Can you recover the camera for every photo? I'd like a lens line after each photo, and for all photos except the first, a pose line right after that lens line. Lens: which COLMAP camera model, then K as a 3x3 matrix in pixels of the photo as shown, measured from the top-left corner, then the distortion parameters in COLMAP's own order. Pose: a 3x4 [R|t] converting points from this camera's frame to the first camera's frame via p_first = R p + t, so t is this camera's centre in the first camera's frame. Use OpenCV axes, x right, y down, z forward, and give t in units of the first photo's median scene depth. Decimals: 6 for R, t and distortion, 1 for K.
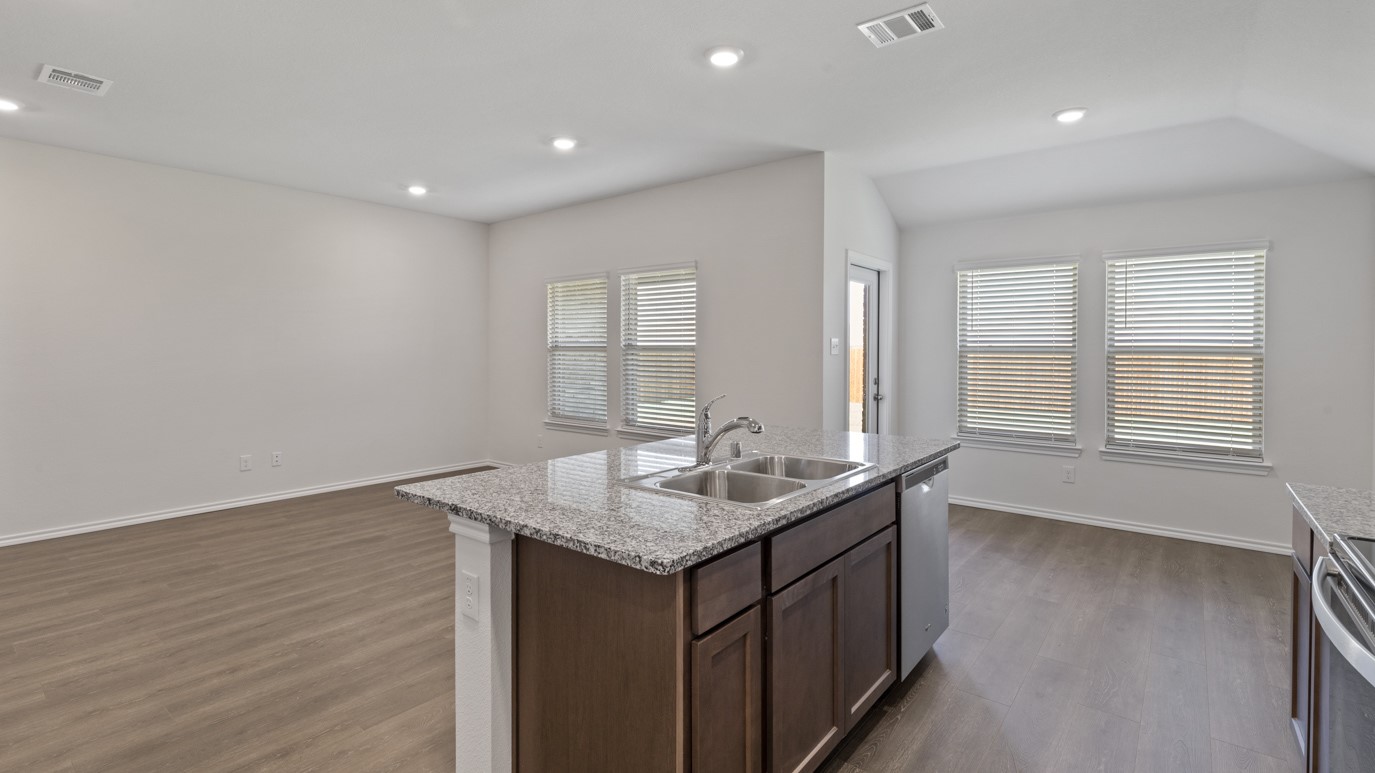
lens RADIAL K [[620.4, 0, 692.6], [0, 620.4, 355.8], [0, 0, 1]] dist [0.001724, 0.000158]
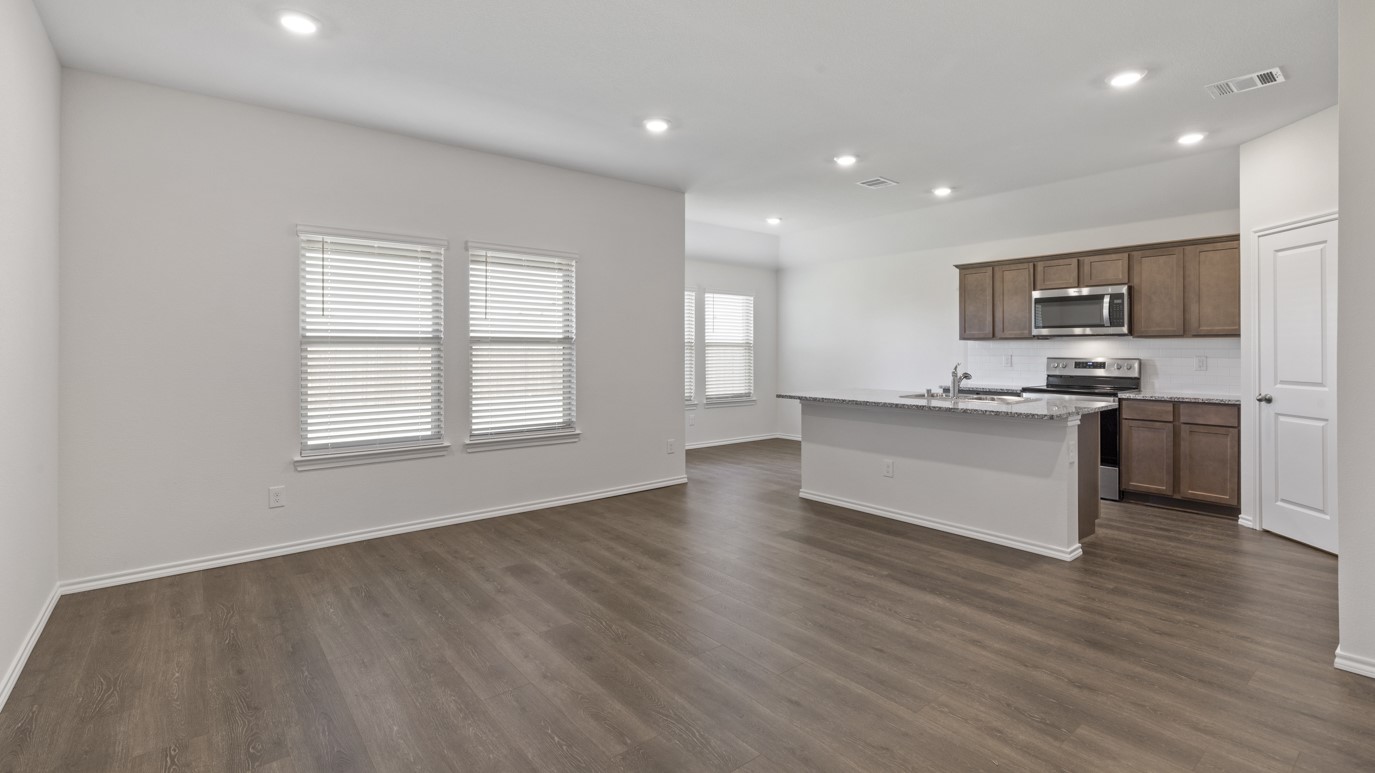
lens RADIAL K [[616.5, 0, 688.0], [0, 616.5, 348.4], [0, 0, 1]] dist [0.004566, 0.000247]
pose [[0.214334, -0.000100, 0.976761, -1.308684], [0.010992, 0.999937, -0.002310, 0.005211], [-0.976699, 0.011232, 0.214321, 0.874801]]
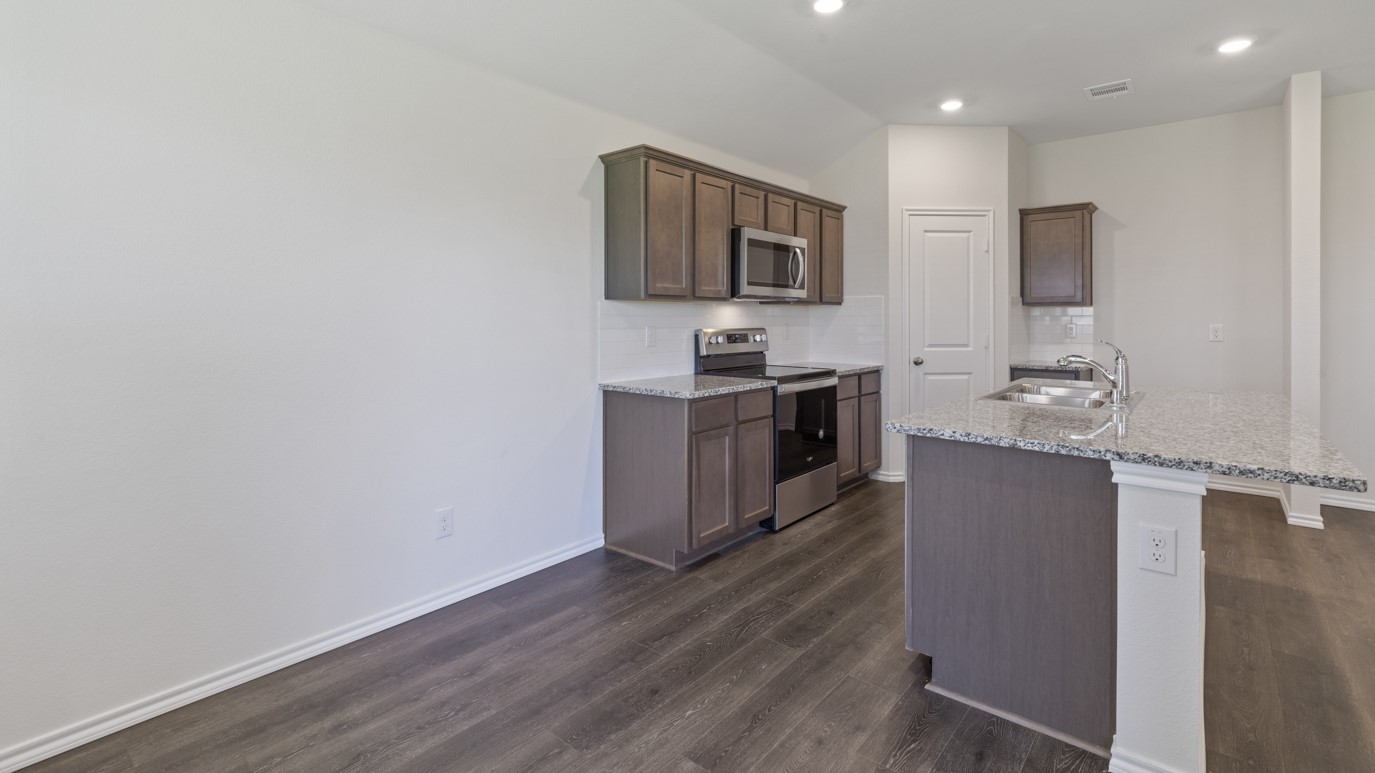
lens RADIAL K [[609.0, 0, 682.7], [0, 609.0, 309.4], [0, 0, 1]] dist [0.000856, 0.000018]
pose [[-0.999469, -0.002864, 0.032459, 0.518673], [-0.002858, 0.999996, 0.000220, 0.001346], [-0.032459, 0.000127, -0.999473, 1.363189]]
